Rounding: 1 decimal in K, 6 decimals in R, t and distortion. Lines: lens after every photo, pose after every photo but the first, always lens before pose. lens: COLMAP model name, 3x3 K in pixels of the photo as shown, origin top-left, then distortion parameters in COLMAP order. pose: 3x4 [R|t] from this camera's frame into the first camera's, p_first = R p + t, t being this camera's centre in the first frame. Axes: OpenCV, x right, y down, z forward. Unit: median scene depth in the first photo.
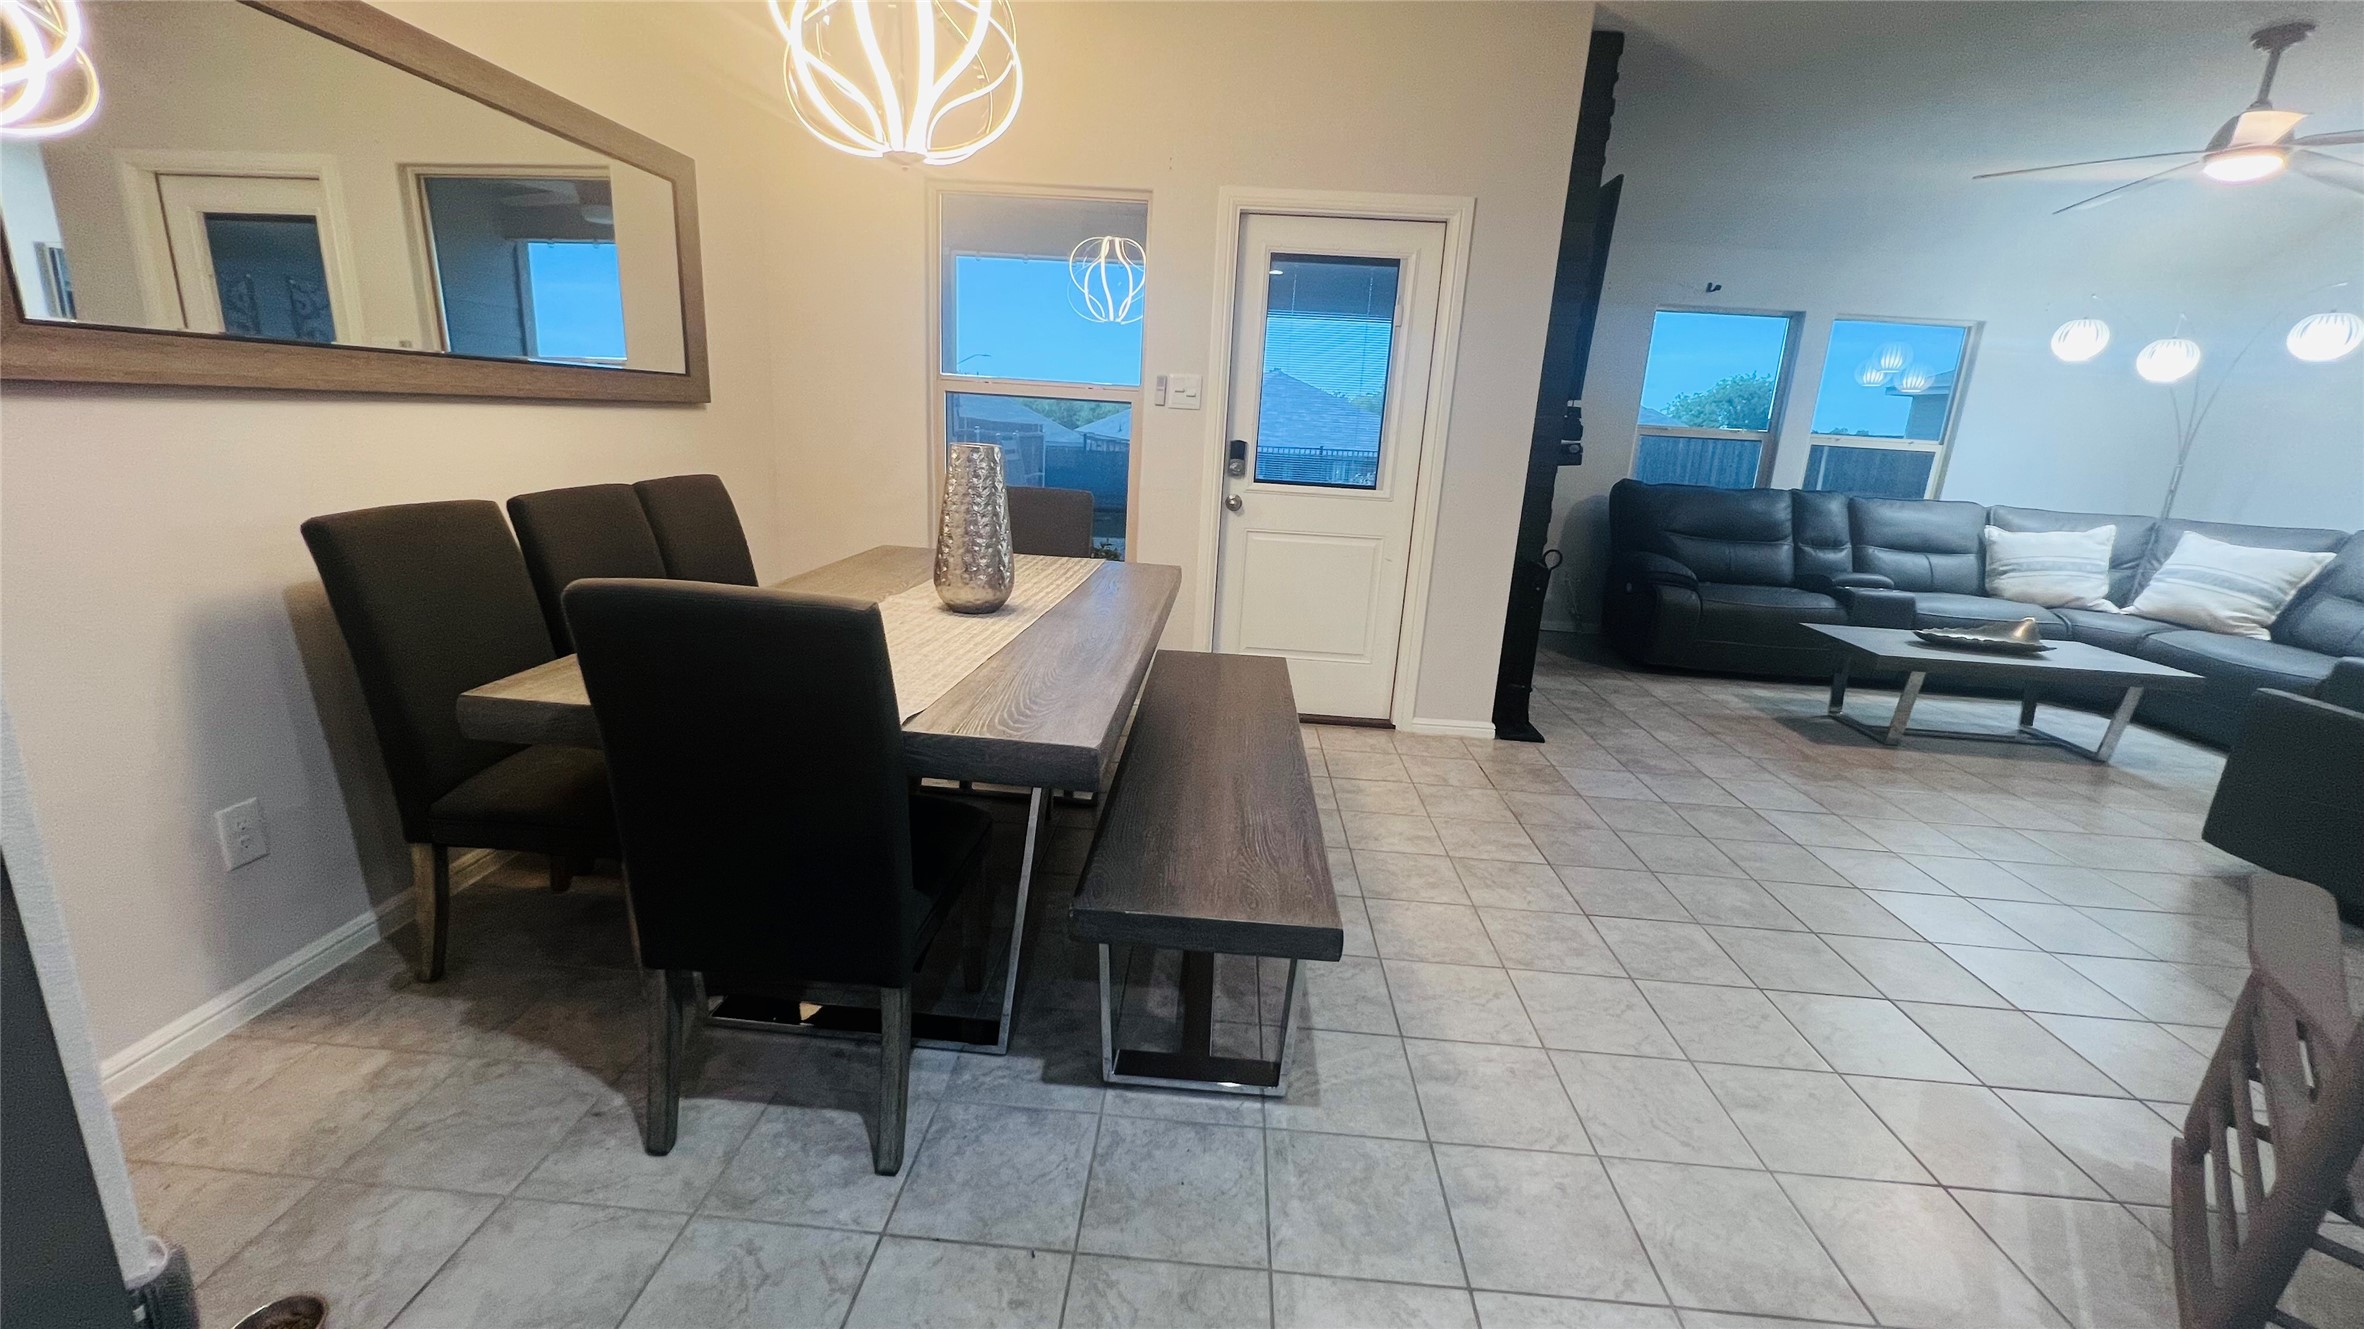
lens RADIAL K [[943.5, 0, 1177.8], [0, 943.5, 657.6], [0, 0, 1]] dist [-0.003562, 0.001046]
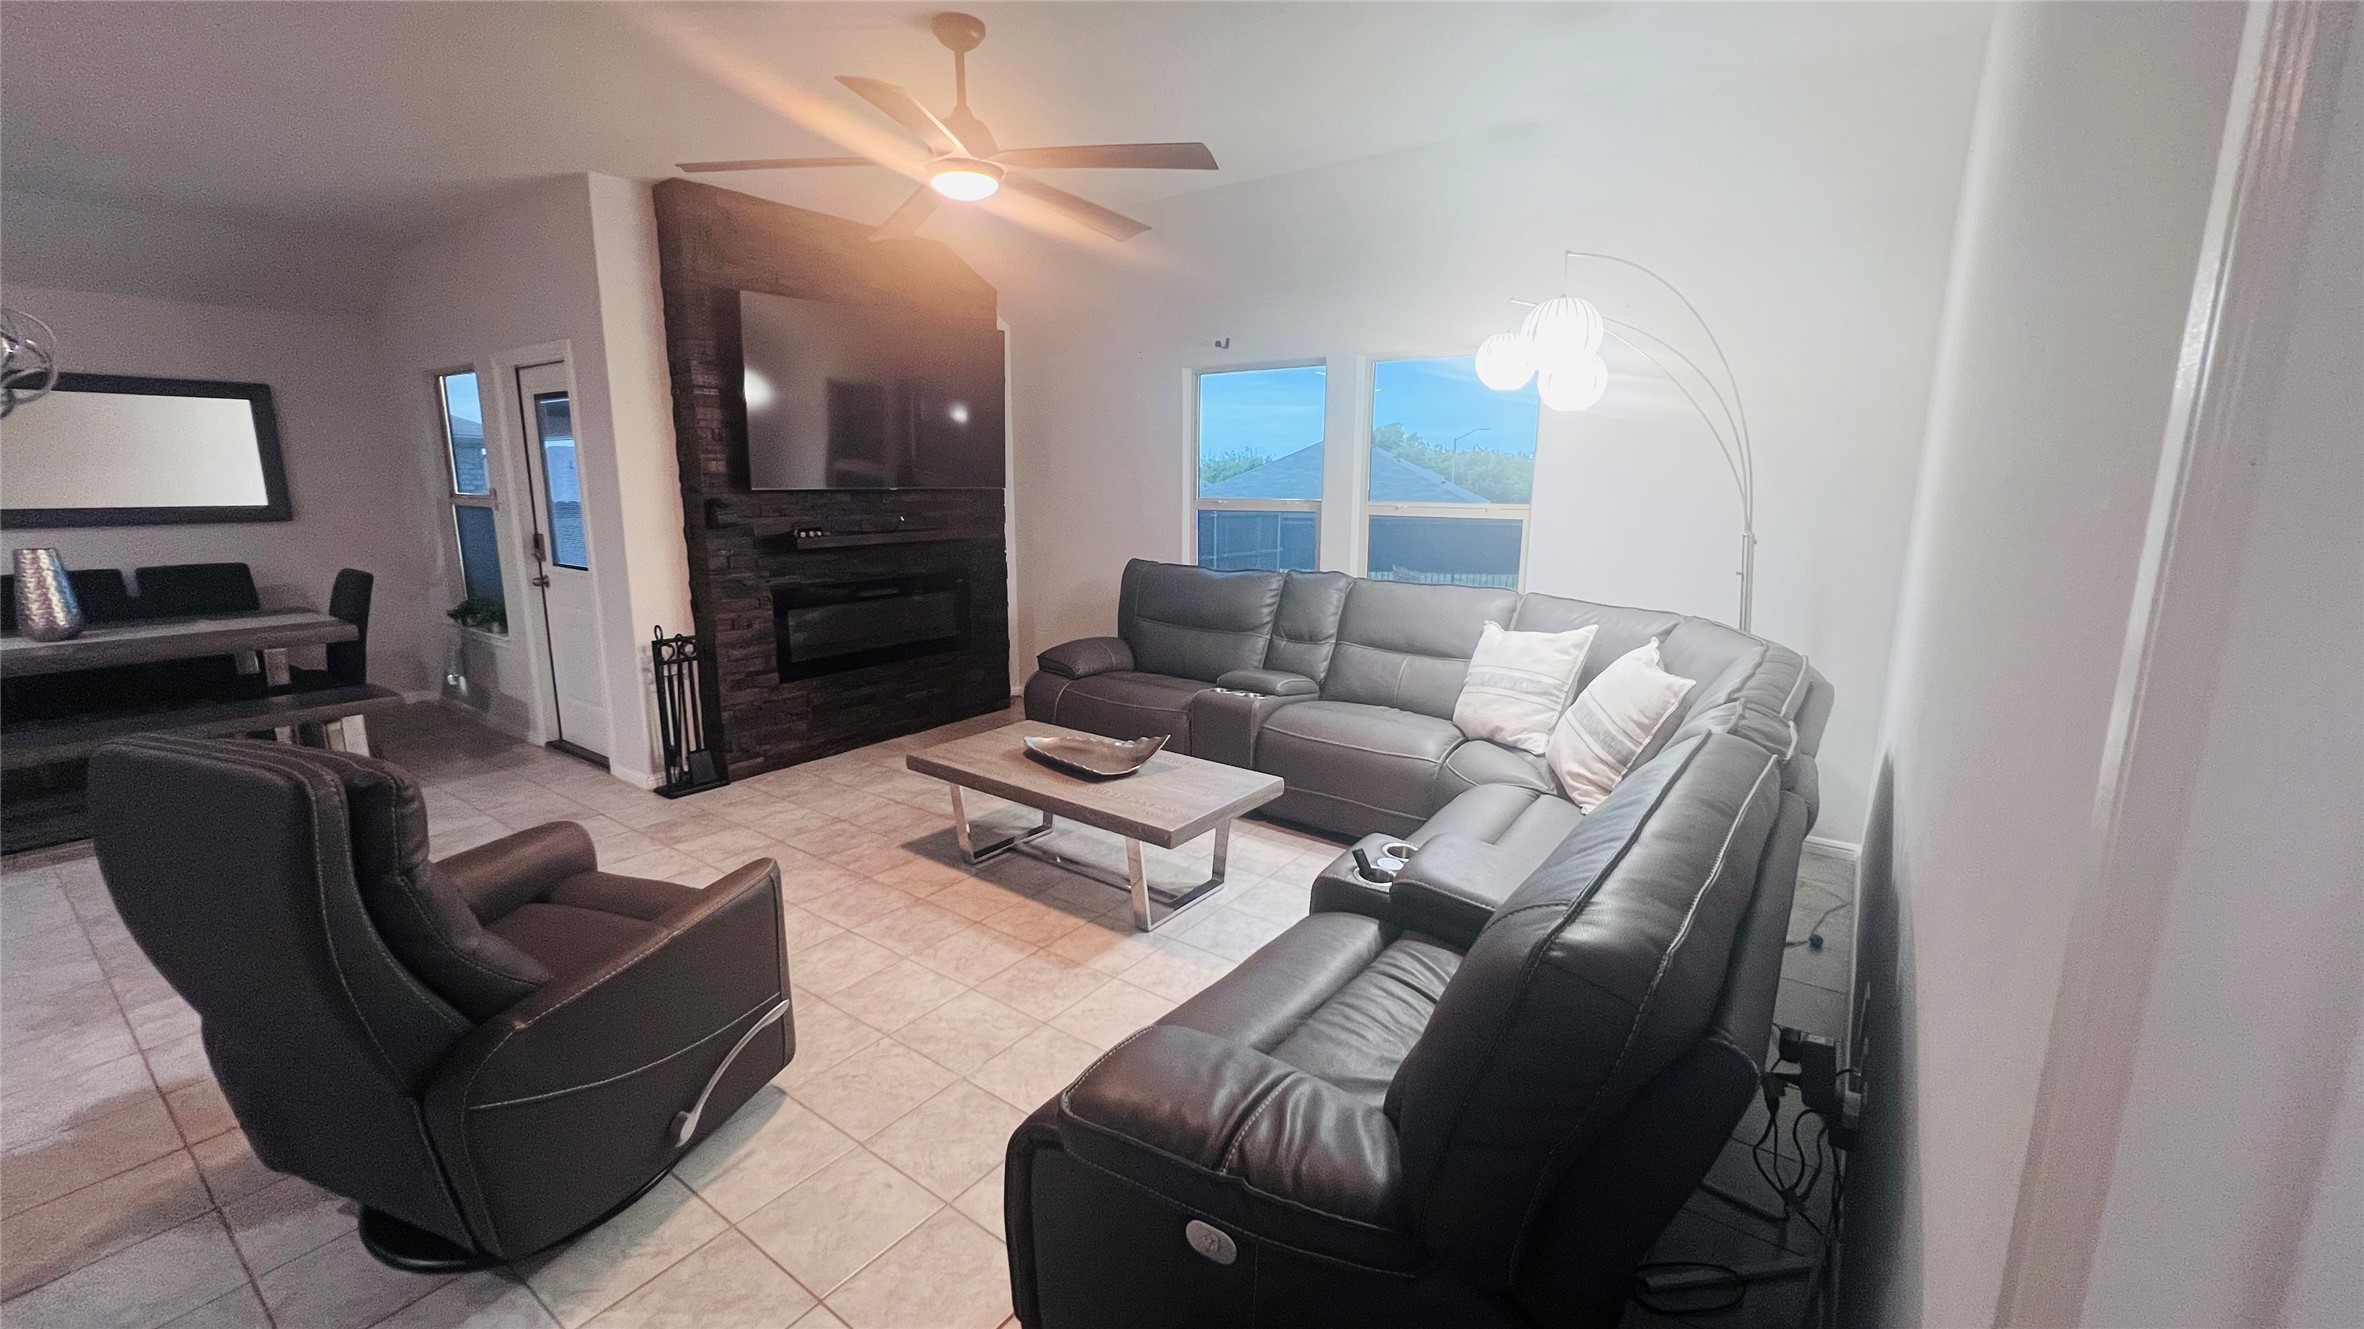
lens RADIAL K [[943.5, 0, 1179.0], [0, 943.5, 668.4], [0, 0, 1]] dist [-0.003562, 0.001046]
pose [[0.840535, 0.059052, -0.538529, 1.189979], [-0.097428, 0.994312, -0.043036, -0.057588], [0.532924, 0.088641, 0.841507, 0.307233]]
